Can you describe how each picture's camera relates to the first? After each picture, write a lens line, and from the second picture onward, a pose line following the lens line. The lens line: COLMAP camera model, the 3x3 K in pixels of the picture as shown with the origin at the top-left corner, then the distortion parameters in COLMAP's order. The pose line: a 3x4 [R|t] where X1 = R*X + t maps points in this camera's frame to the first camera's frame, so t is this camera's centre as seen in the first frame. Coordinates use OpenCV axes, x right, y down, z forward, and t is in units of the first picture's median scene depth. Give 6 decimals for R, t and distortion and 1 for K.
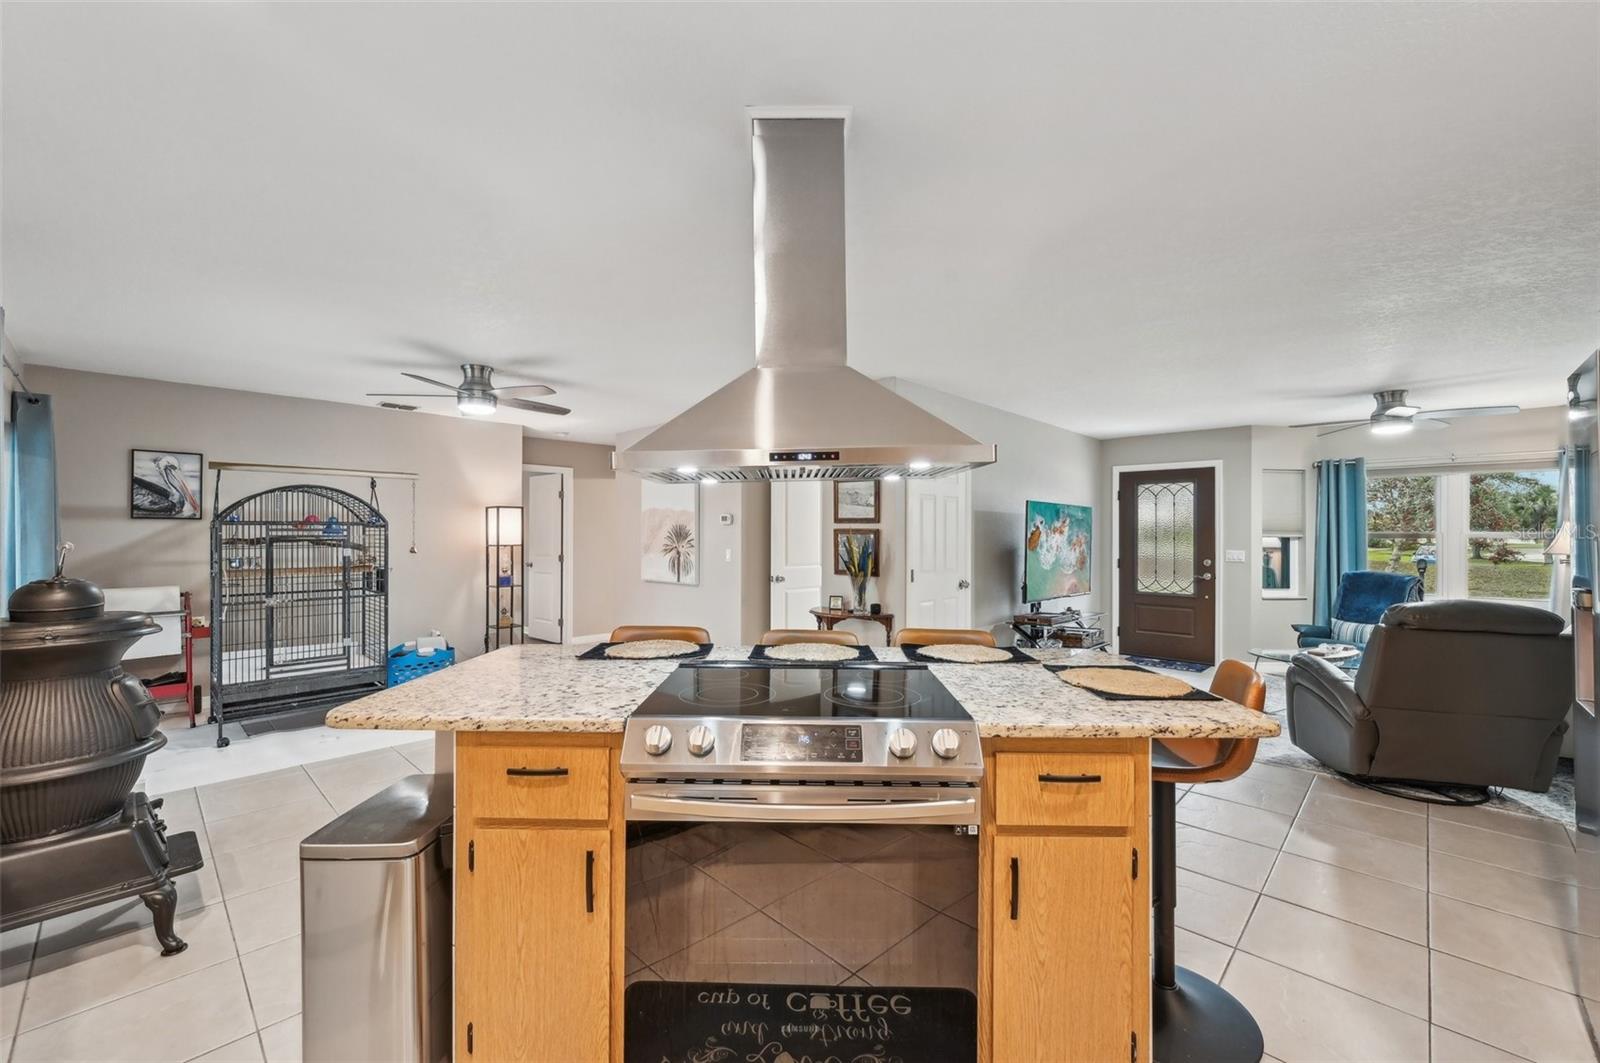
lens RADIAL K [[648.4, 0, 803.7], [0, 648.4, 529.1], [0, 0, 1]] dist [-0.002313, 0.000701]
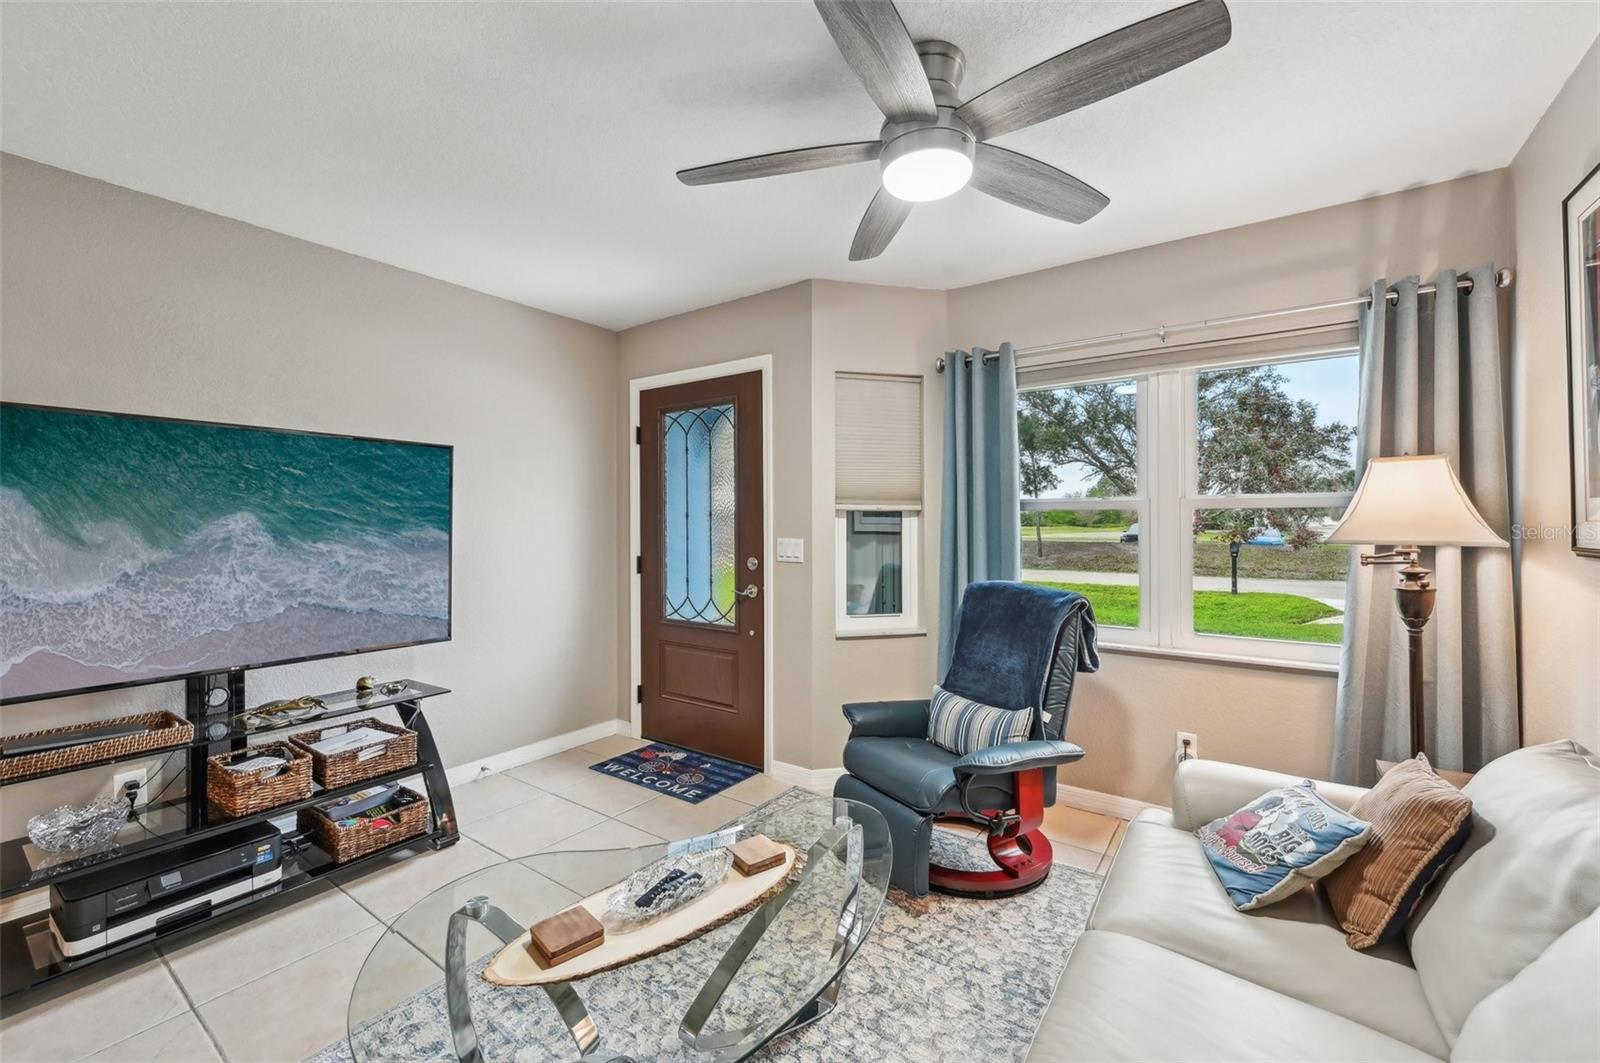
lens RADIAL K [[648.4, 0, 804.1], [0, 648.4, 520.2], [0, 0, 1]] dist [-0.002313, 0.000701]
pose [[0.989667, -0.010391, 0.143011, 0.604028], [0.008891, 0.999899, 0.011126, 0.013654], [-0.143112, -0.009739, 0.989659, 0.512085]]
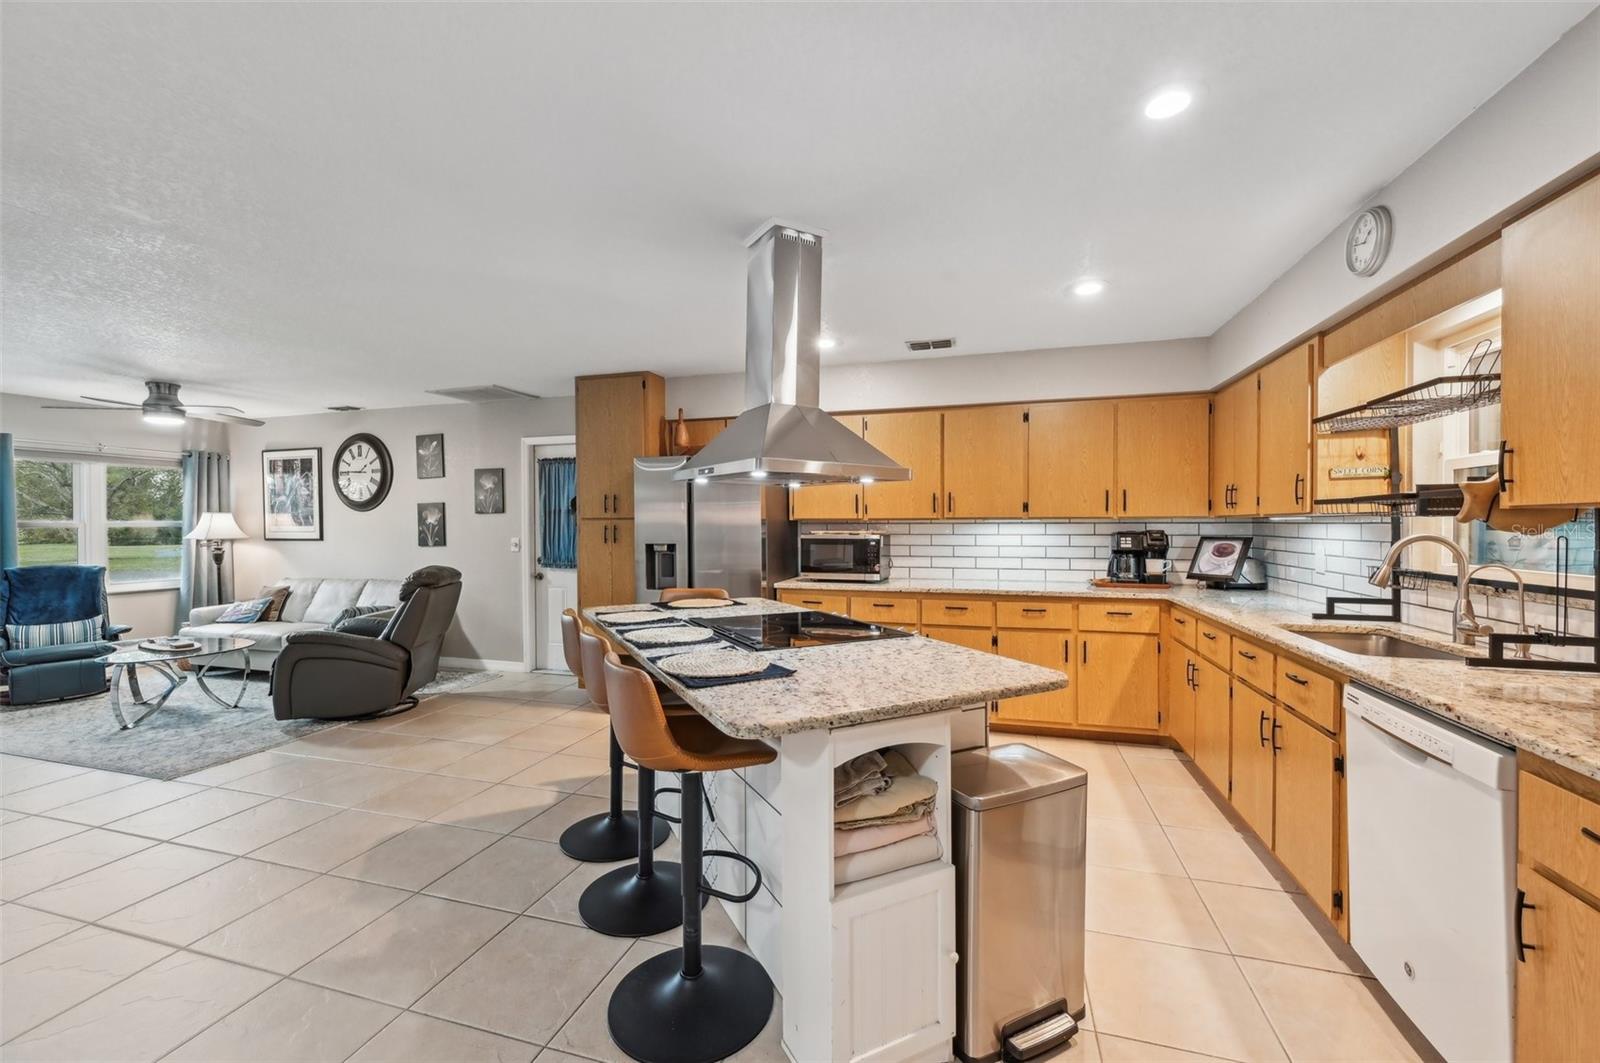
lens RADIAL K [[648.4, 0, 800.5], [0, 648.4, 529.1], [0, 0, 1]] dist [-0.002313, 0.000701]
pose [[-0.452587, -0.010436, 0.891659, -0.345744], [-0.005579, 0.999945, 0.008872, 0.001555], [-0.891703, -0.000959, -0.452620, 0.430426]]
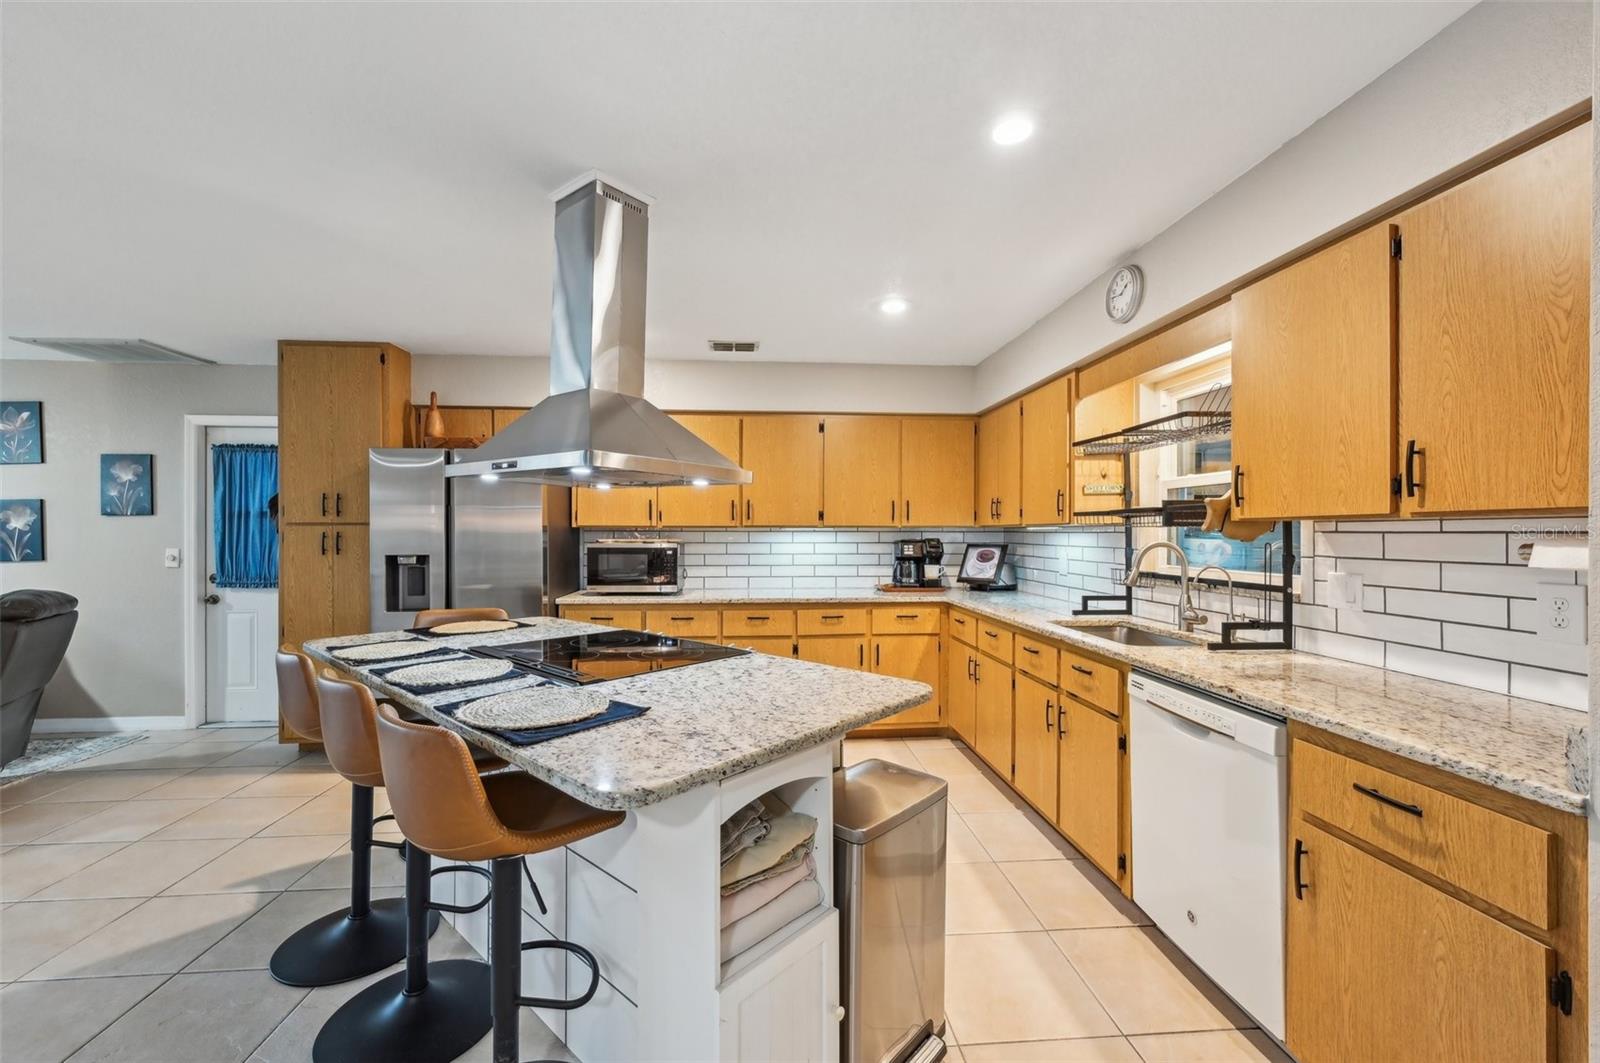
lens RADIAL K [[648.4, 0, 802.7], [0, 648.4, 530.1], [0, 0, 1]] dist [-0.002313, 0.000701]
pose [[-0.746120, -0.003110, 0.665805, -0.294802], [-0.008819, 0.999948, -0.005211, 0.002369], [-0.665754, -0.009760, -0.746108, 0.441658]]
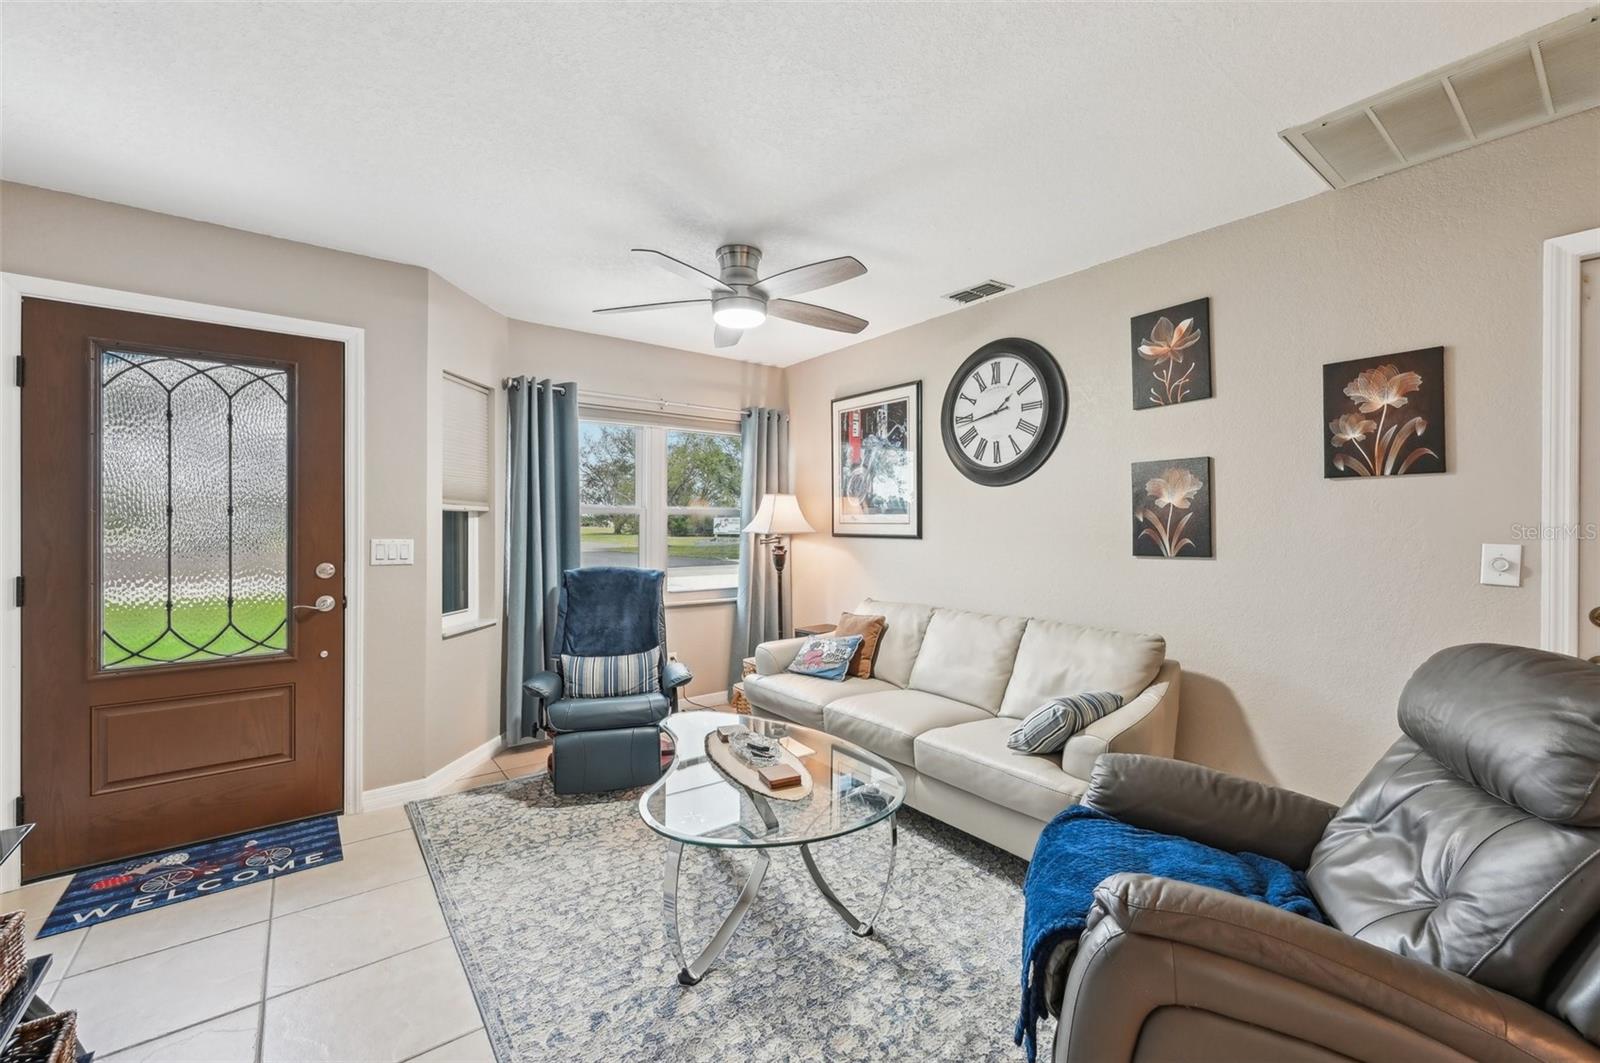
lens RADIAL K [[648.4, 0, 791.1], [0, 648.4, 528.6], [0, 0, 1]] dist [-0.002313, 0.000701]
pose [[0.164308, -0.012506, 0.986330, 0.269400], [-0.011662, 0.999825, 0.014620, 0.015745], [-0.986340, -0.013905, 0.164133, 0.652007]]
